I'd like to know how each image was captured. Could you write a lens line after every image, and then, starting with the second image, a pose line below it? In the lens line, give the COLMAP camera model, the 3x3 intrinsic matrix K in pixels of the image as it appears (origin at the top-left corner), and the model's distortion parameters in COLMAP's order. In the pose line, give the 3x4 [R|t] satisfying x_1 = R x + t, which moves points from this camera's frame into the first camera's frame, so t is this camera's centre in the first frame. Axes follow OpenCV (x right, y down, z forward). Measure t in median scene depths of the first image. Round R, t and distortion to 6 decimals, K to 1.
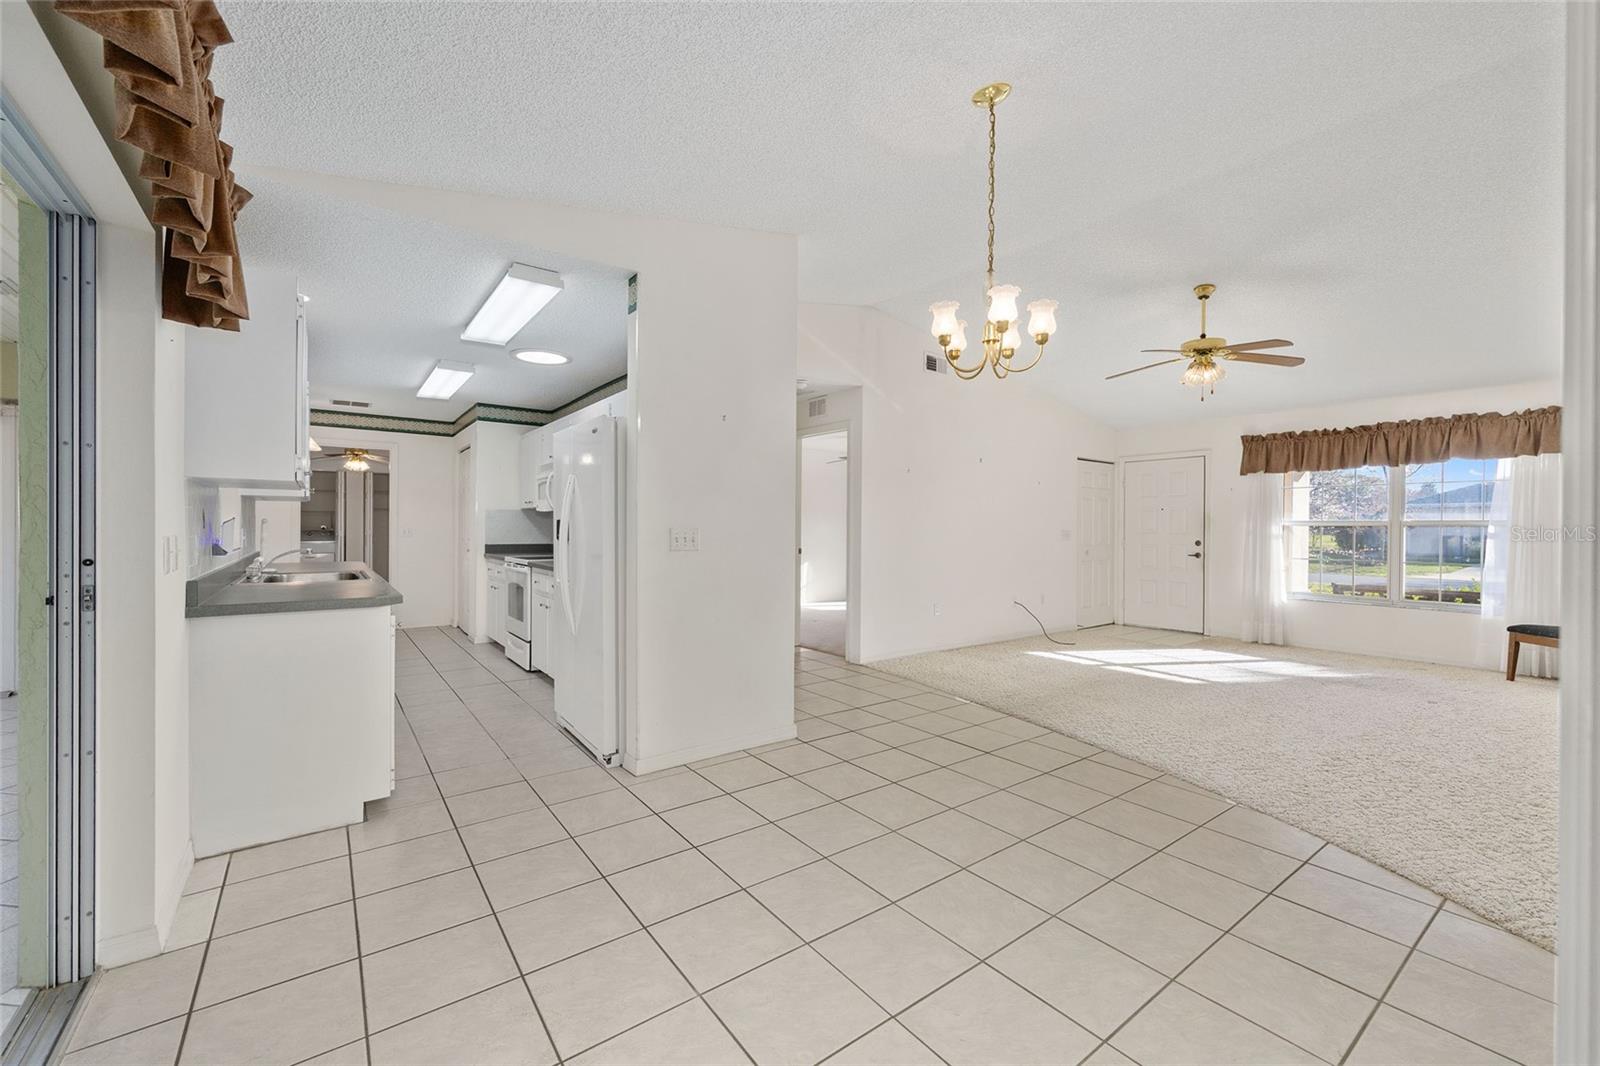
lens RADIAL K [[648.9, 0, 797.5], [0, 648.9, 531.6], [0, 0, 1]] dist [-0.002634, 0.000040]
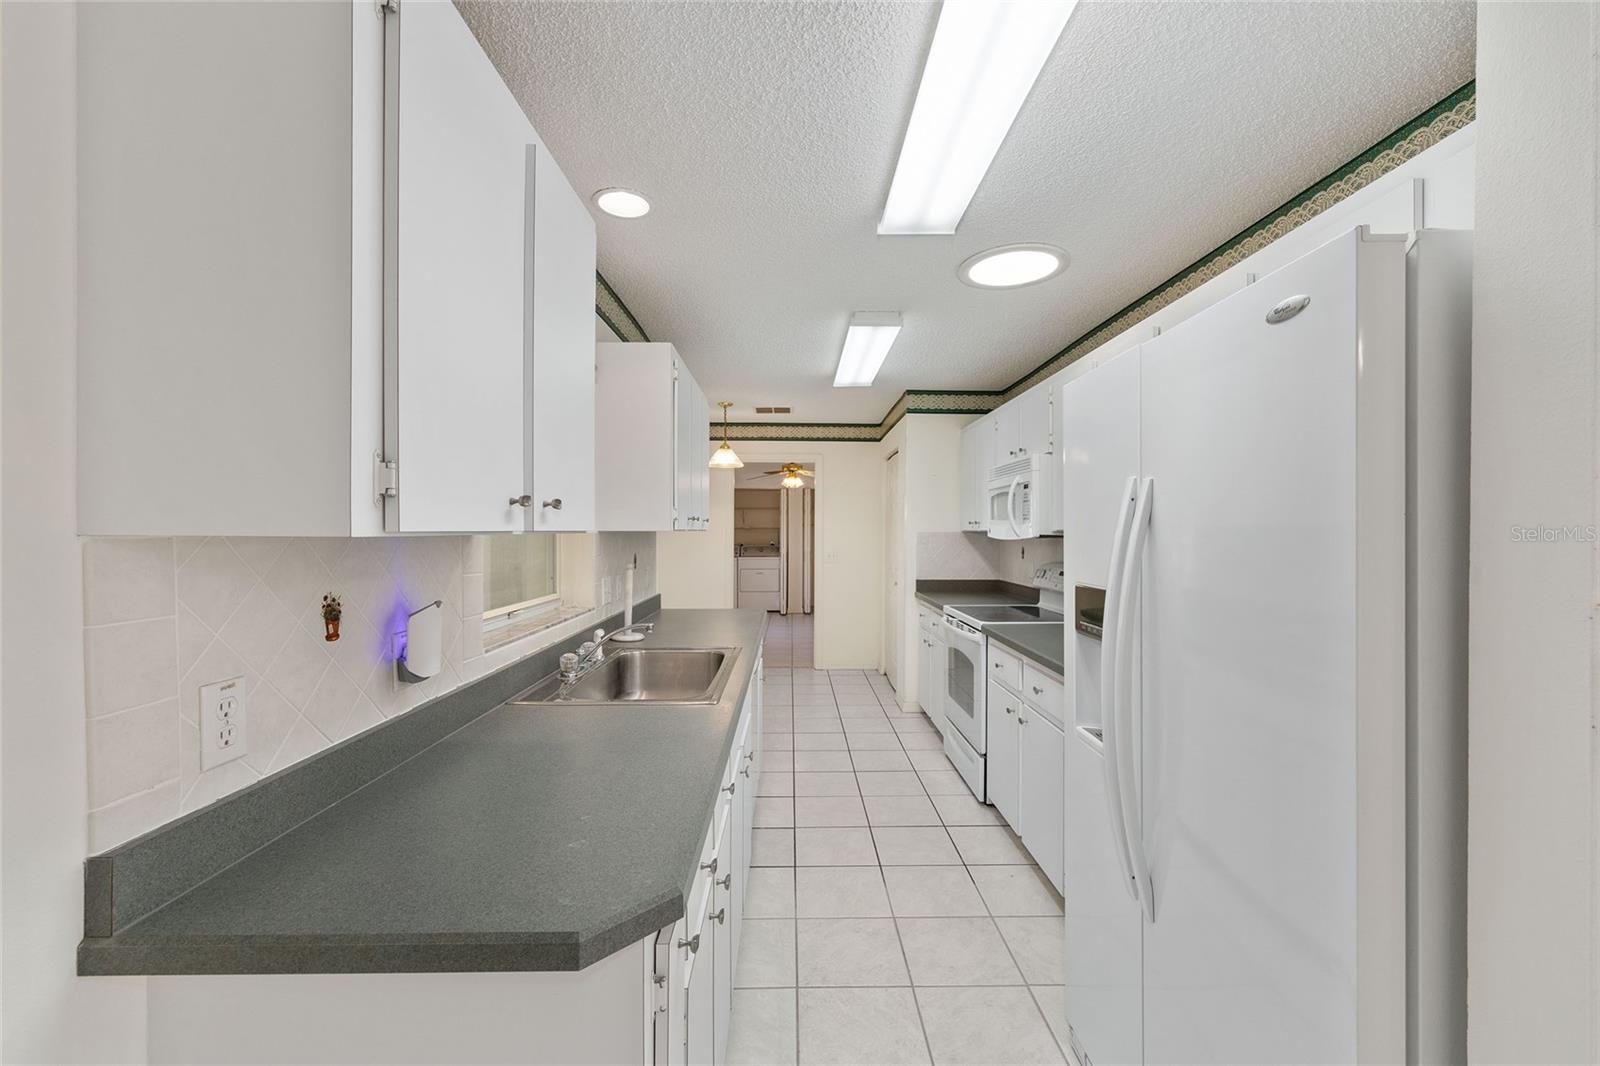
lens RADIAL K [[648.9, 0, 799.9], [0, 648.9, 533.0], [0, 0, 1]] dist [-0.002634, 0.000040]
pose [[0.813288, -0.002775, -0.581855, -0.156296], [-0.000963, 0.999981, -0.006115, -0.028526], [0.581861, 0.005534, 0.813269, 0.316221]]
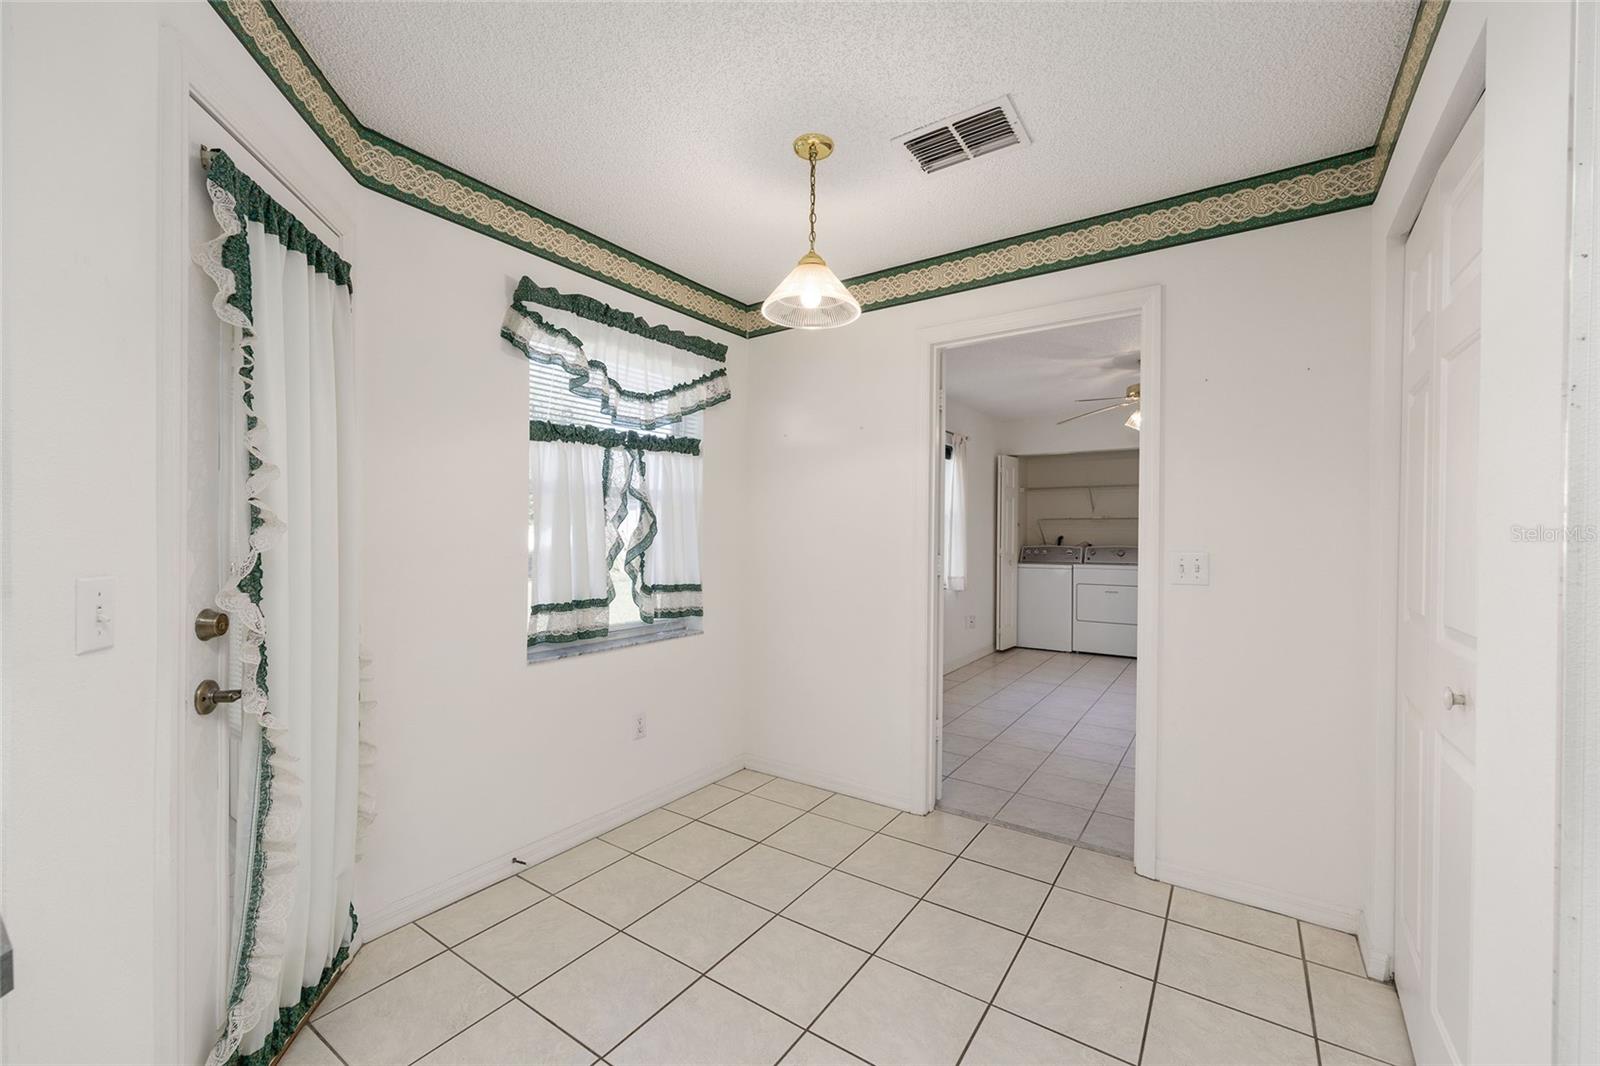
lens RADIAL K [[648.9, 0, 795.7], [0, 648.9, 537.5], [0, 0, 1]] dist [-0.002634, 0.000040]
pose [[0.331985, 0.003052, -0.943280, -0.432963], [-0.008500, 0.999964, 0.000244, -0.015430], [0.943246, 0.007937, 0.331999, 0.829949]]
